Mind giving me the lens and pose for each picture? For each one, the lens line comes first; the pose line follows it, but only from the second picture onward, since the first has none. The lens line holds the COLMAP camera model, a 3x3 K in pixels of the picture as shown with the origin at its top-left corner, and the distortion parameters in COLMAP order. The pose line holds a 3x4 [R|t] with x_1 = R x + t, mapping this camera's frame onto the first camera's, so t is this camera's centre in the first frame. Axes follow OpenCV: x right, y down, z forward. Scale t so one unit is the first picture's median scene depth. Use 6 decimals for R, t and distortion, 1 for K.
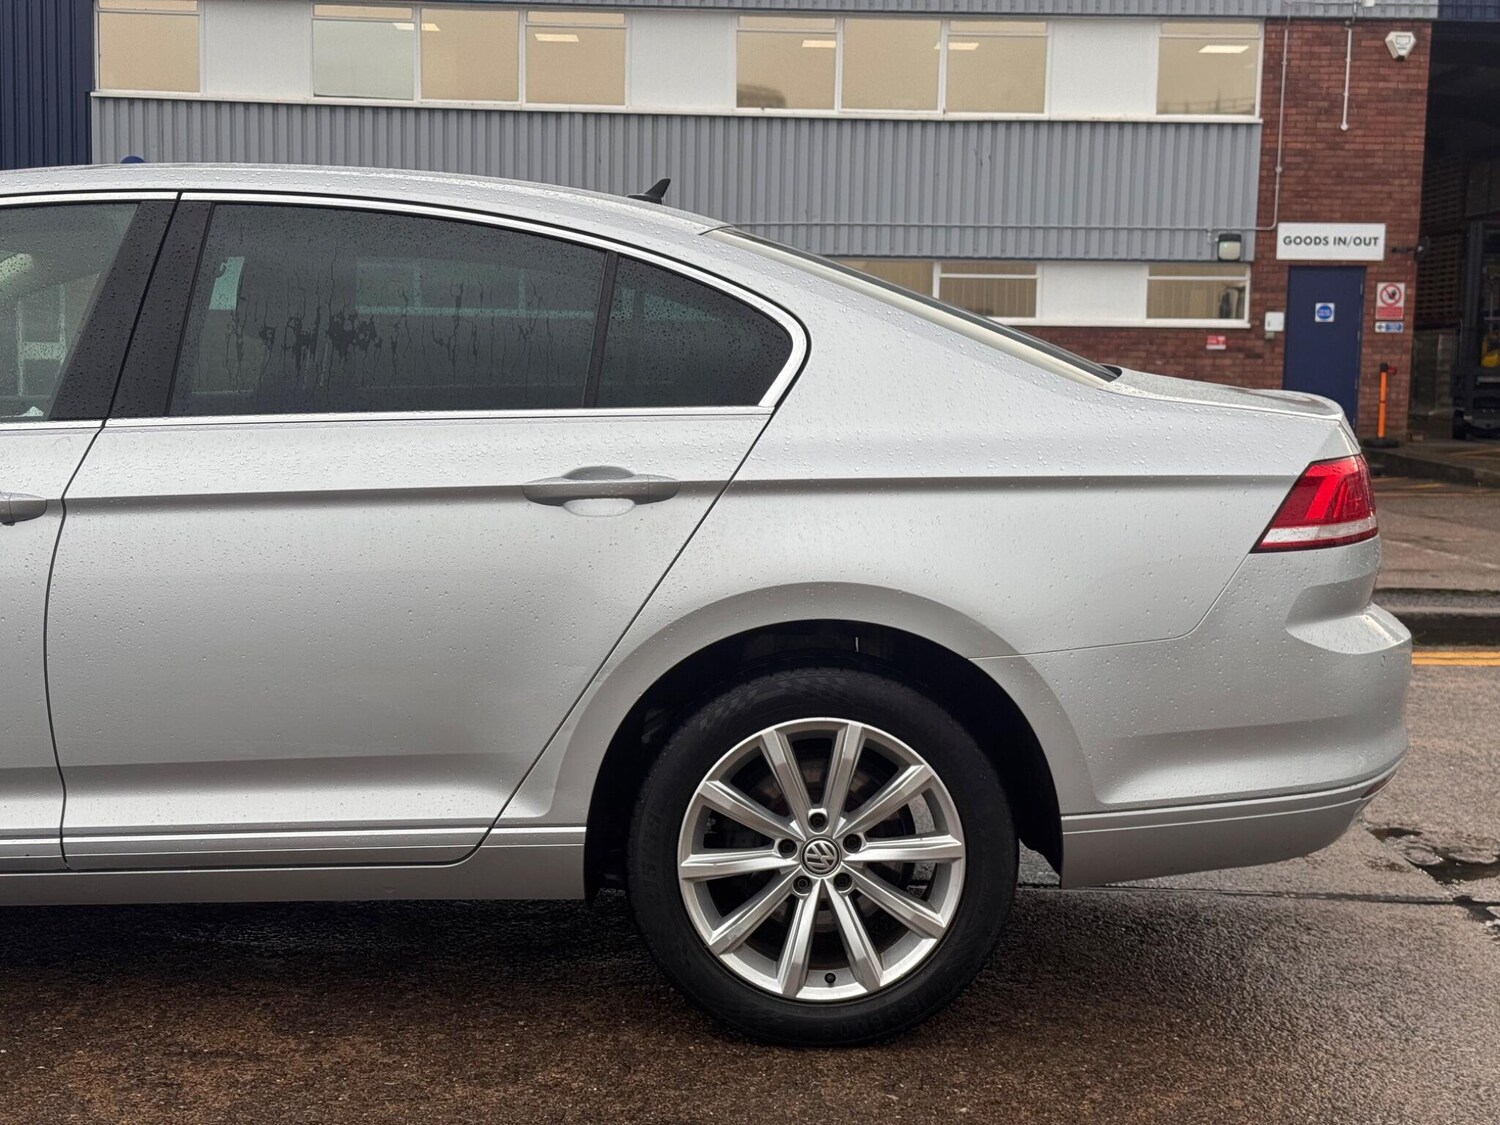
lens RADIAL K [[2042.6, 0, 758.3], [0, 2042.6, 571.8], [0, 0, 1]] dist [0.112869, 0.000000]
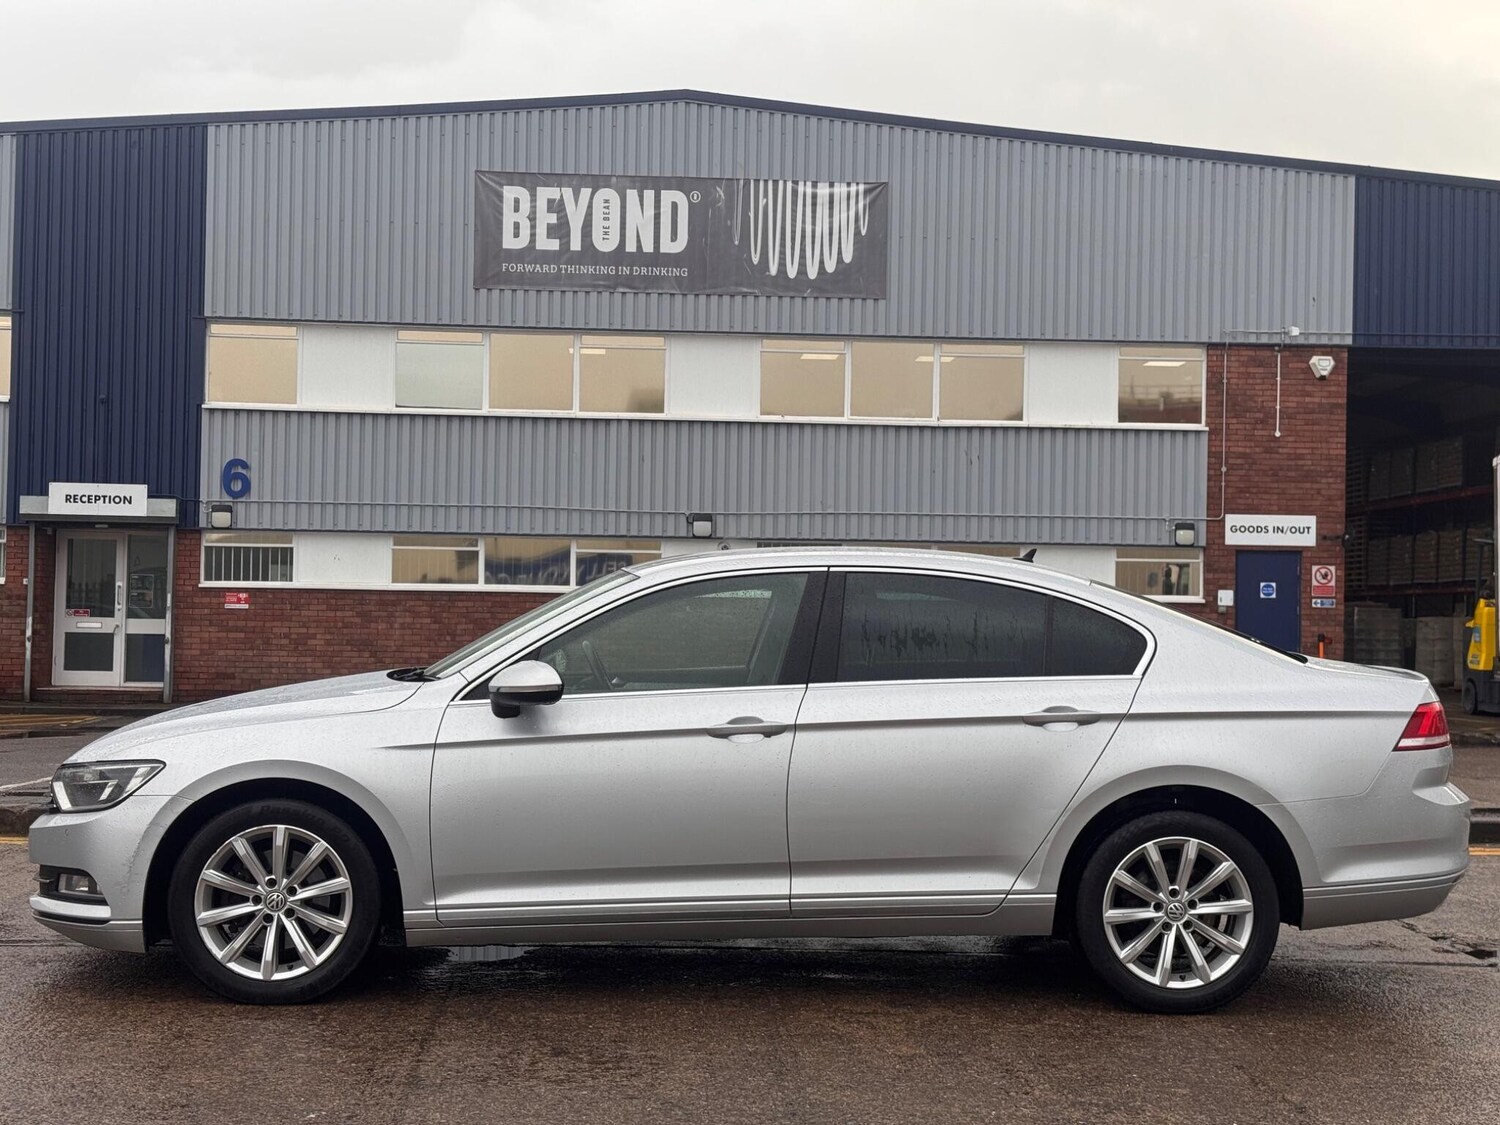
lens RADIAL K [[2042.6, 0, 752.5], [0, 2042.6, 575.6], [0, 0, 1]] dist [0.112869, 0.000000]
pose [[0.999096, -0.001722, 0.042466, -0.371779], [0.007081, 0.991958, -0.126371, 0.057146], [-0.041907, 0.126557, 0.991074, -0.772102]]
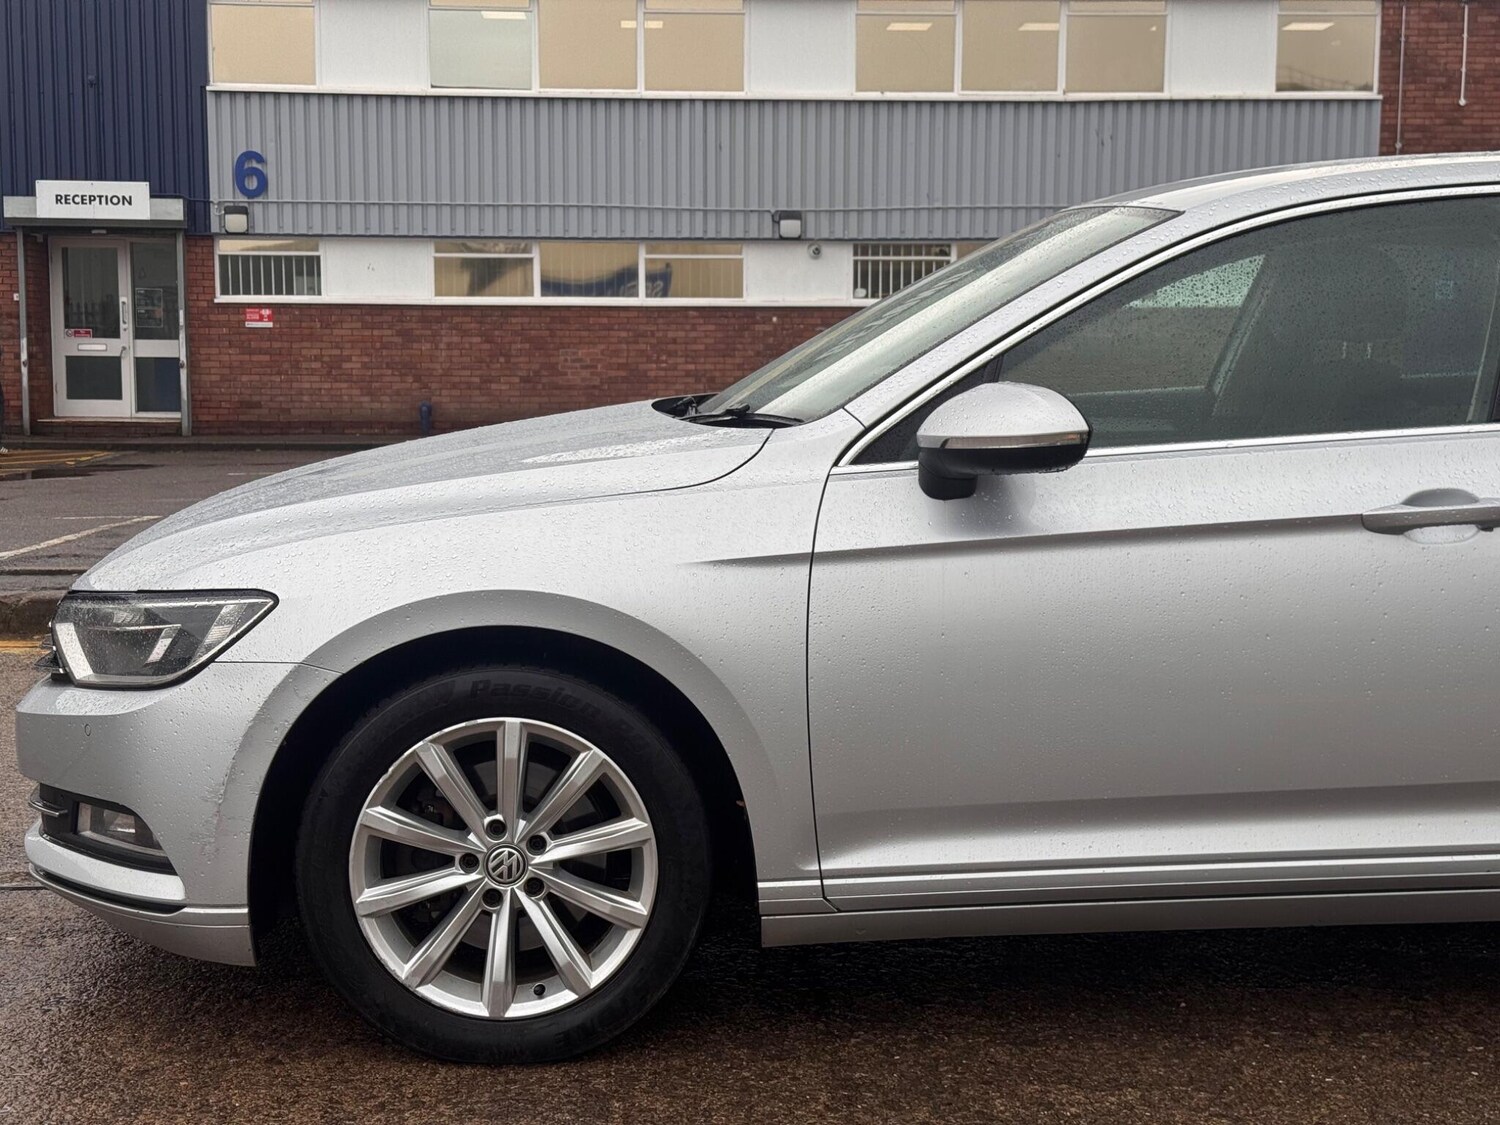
lens RADIAL K [[2042.6, 0, 740.6], [0, 2042.6, 572.1], [0, 0, 1]] dist [0.112869, 0.000000]
pose [[0.999253, -0.020027, 0.033055, -0.601172], [0.019785, 0.999775, 0.007627, -0.014515], [-0.033201, -0.006967, 0.999424, 0.035939]]
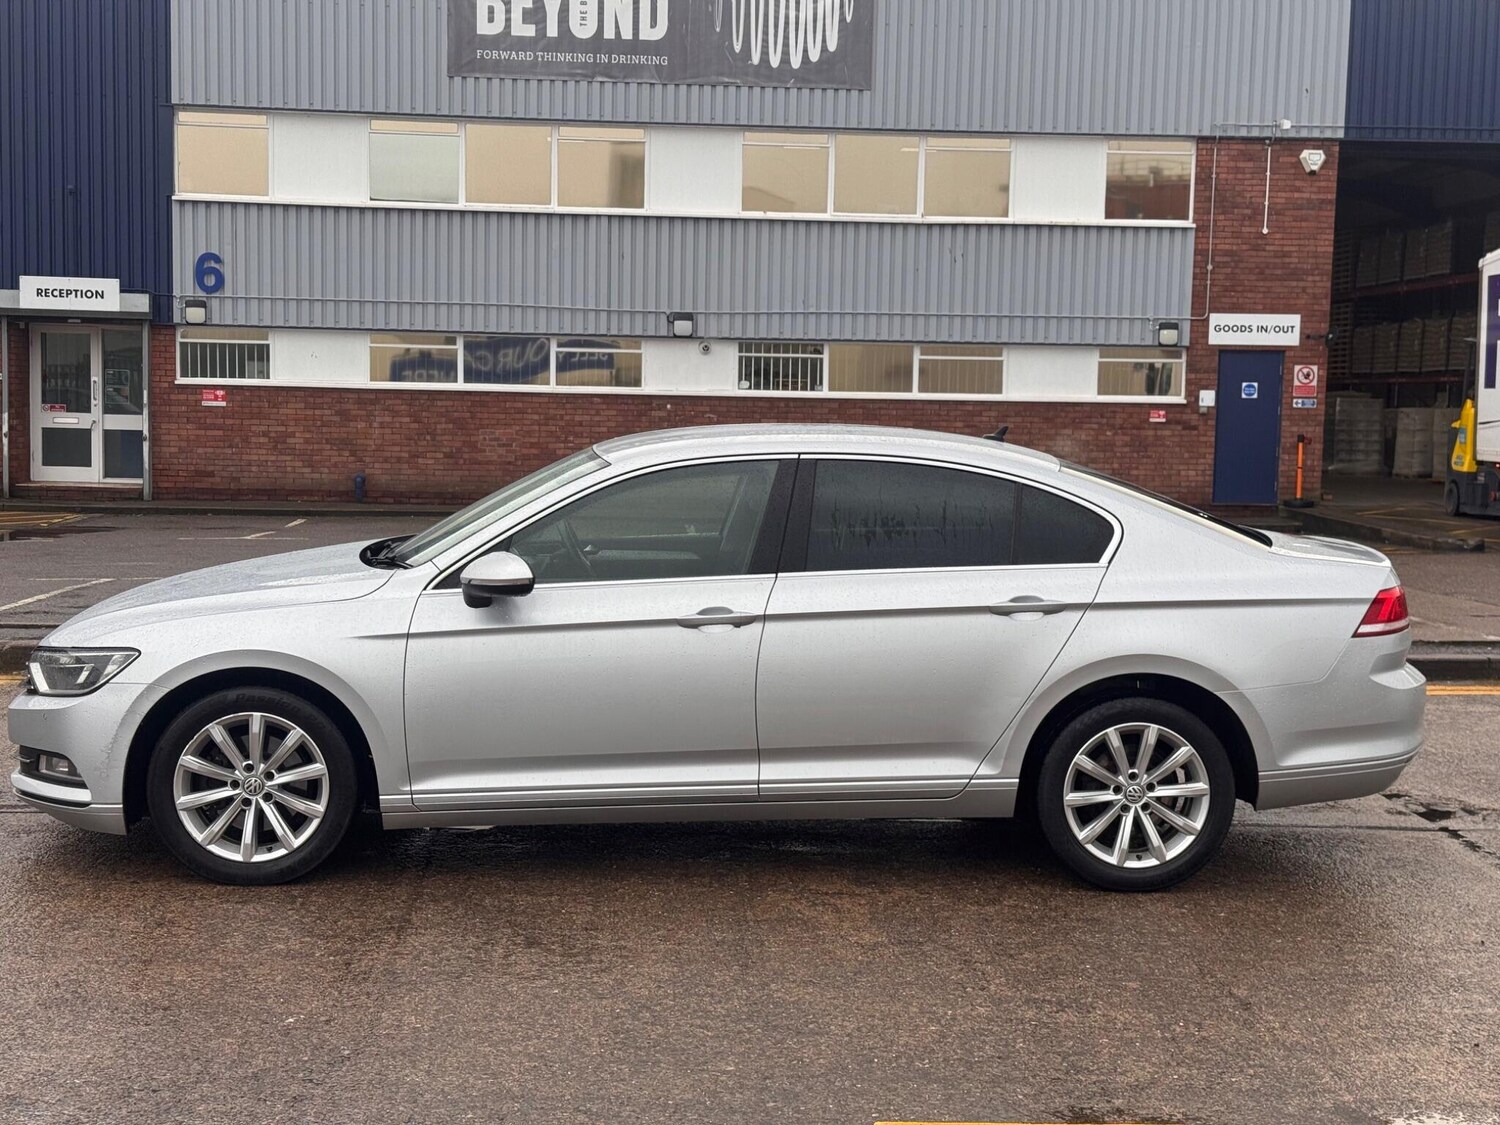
lens RADIAL K [[2042.6, 0, 754.9], [0, 2042.6, 576.3], [0, 0, 1]] dist [0.112869, 0.000000]
pose [[0.998691, -0.003775, 0.051007, -0.360578], [0.004535, 0.999880, -0.014780, -0.034789], [-0.050945, 0.014992, 0.998589, -0.787758]]
